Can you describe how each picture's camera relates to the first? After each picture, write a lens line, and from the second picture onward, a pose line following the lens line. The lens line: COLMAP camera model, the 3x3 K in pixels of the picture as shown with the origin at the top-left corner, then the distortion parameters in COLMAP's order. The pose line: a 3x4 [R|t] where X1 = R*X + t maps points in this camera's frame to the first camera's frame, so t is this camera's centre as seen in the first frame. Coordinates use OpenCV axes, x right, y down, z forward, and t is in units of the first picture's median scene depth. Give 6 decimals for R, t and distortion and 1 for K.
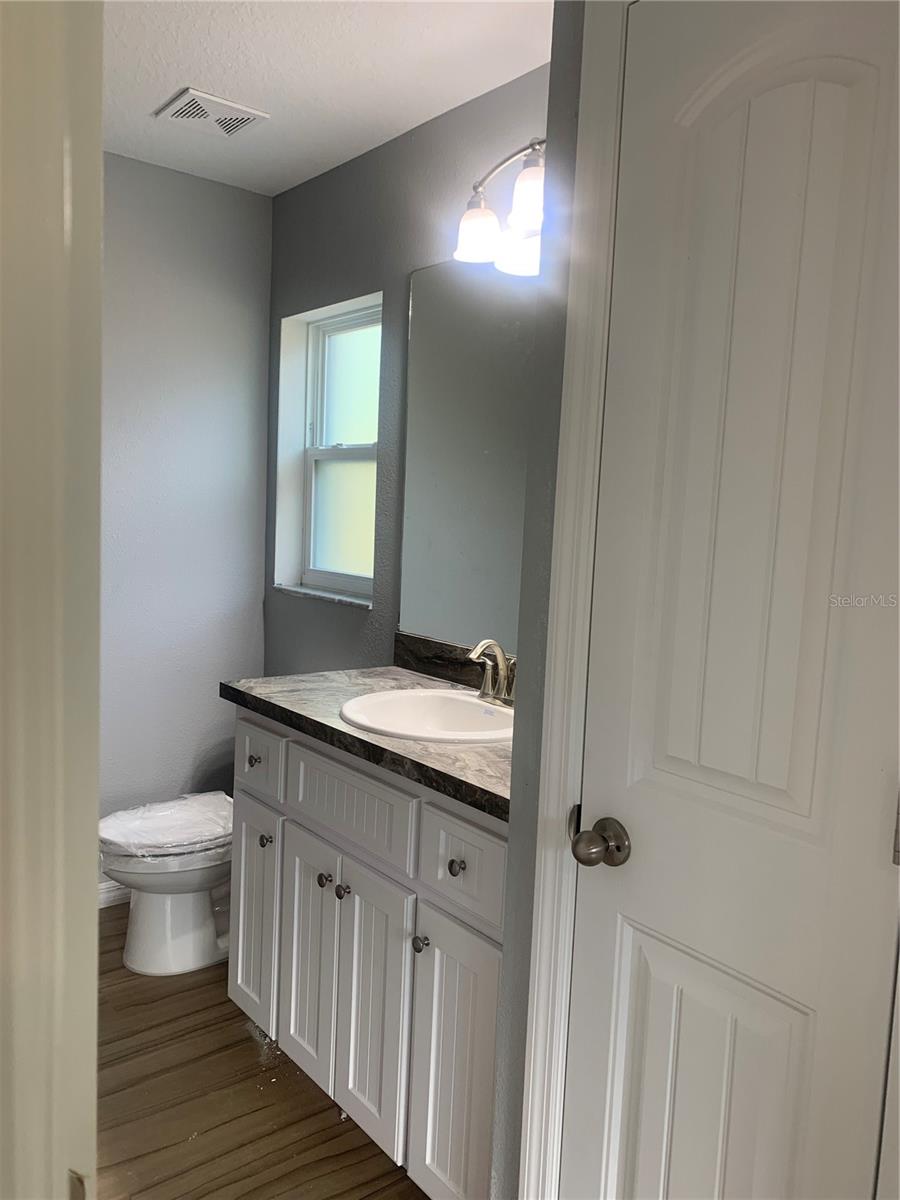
lens RADIAL K [[921.6, 0, 450.0], [0, 921.6, 600.0], [0, 0, 1]] dist [0.011217, -0.000067]
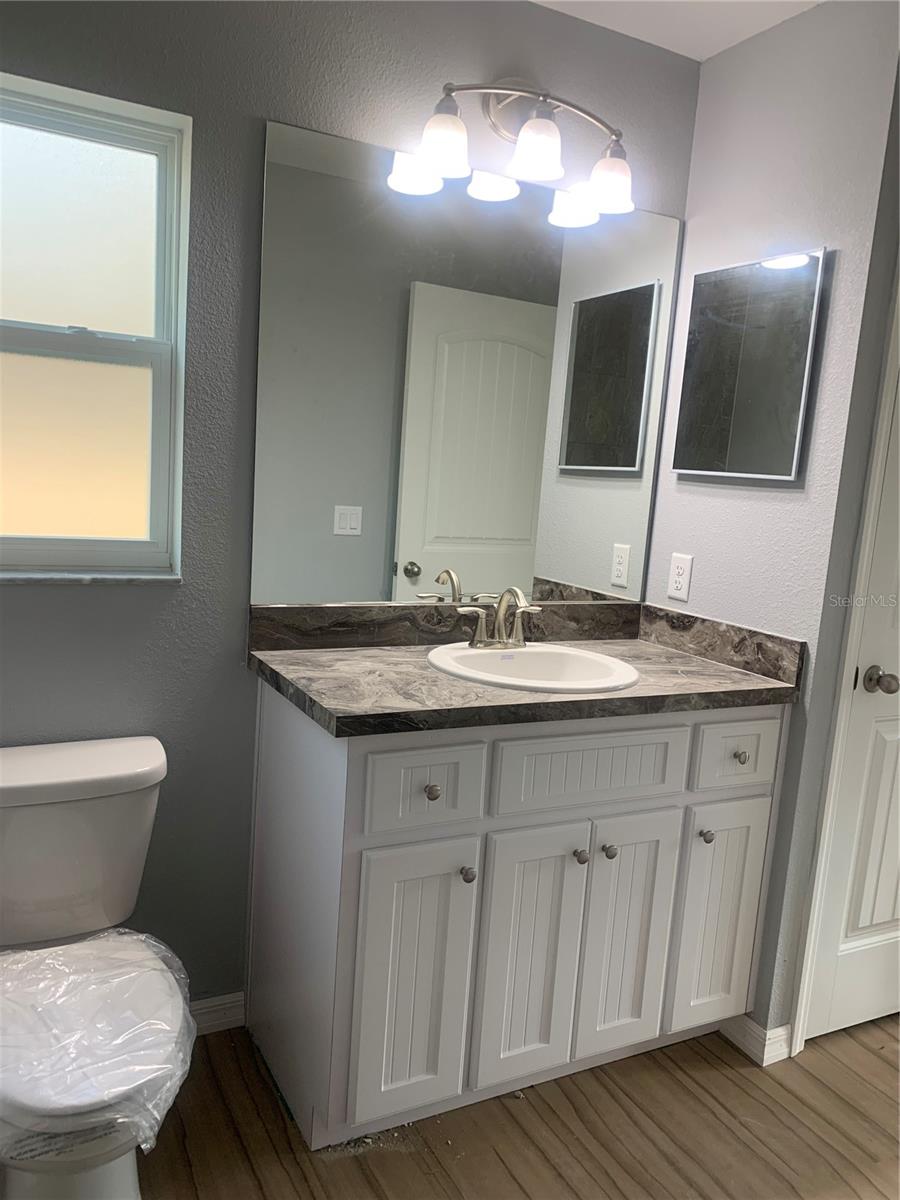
lens RADIAL K [[921.6, 0, 450.0], [0, 921.6, 600.0], [0, 0, 1]] dist [0.011217, -0.000067]
pose [[0.188465, -0.171597, 0.966972, -0.914817], [0.034751, 0.985165, 0.168053, -0.111799], [-0.981465, 0.001931, 0.191632, 0.828854]]
